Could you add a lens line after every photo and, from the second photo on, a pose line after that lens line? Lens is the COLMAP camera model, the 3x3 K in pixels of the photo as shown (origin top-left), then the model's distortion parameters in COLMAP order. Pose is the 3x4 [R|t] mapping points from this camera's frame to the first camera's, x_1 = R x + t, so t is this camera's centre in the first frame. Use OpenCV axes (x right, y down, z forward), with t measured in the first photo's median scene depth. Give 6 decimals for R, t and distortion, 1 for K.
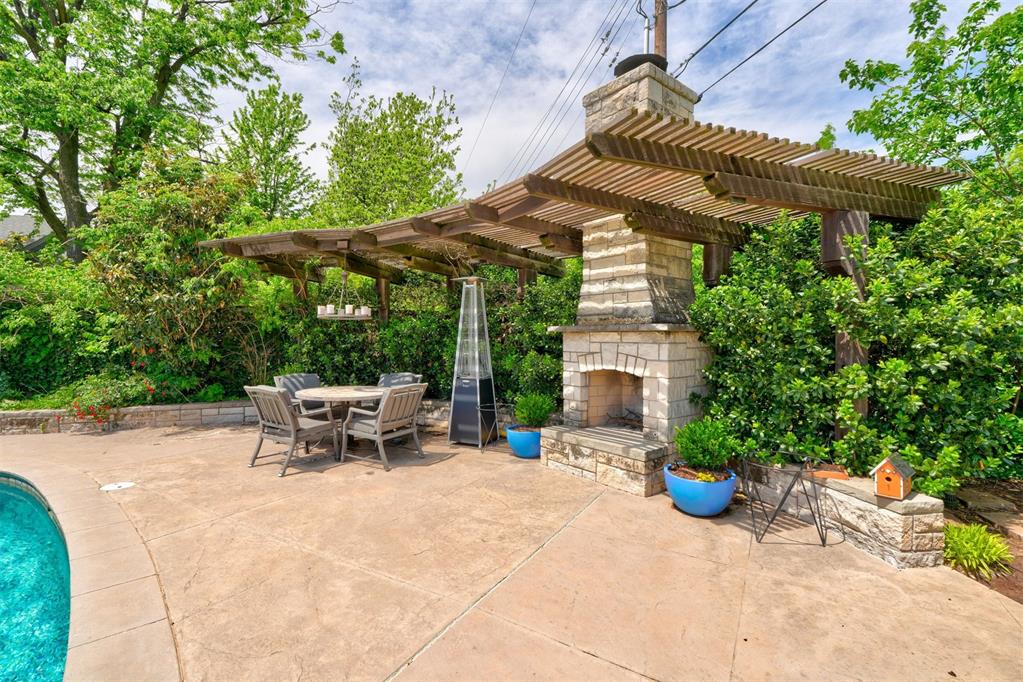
lens RADIAL K [[462.2, 0, 512.2], [0, 462.2, 345.2], [0, 0, 1]] dist [0.005027, 0.000537]
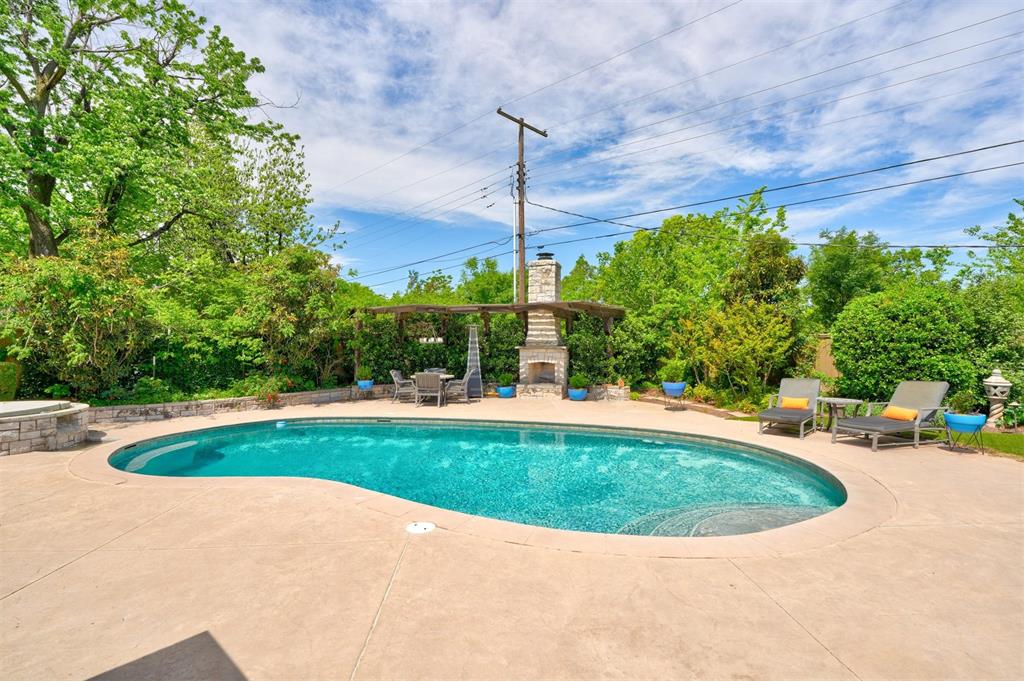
lens RADIAL K [[462.6, 0, 511.7], [0, 462.6, 341.0], [0, 0, 1]] dist [0.005027, 0.000537]
pose [[0.845409, -0.005777, 0.534089, -1.505334], [0.015030, 0.999803, -0.012977, -0.042467], [-0.533909, 0.018998, 0.845329, -1.354959]]
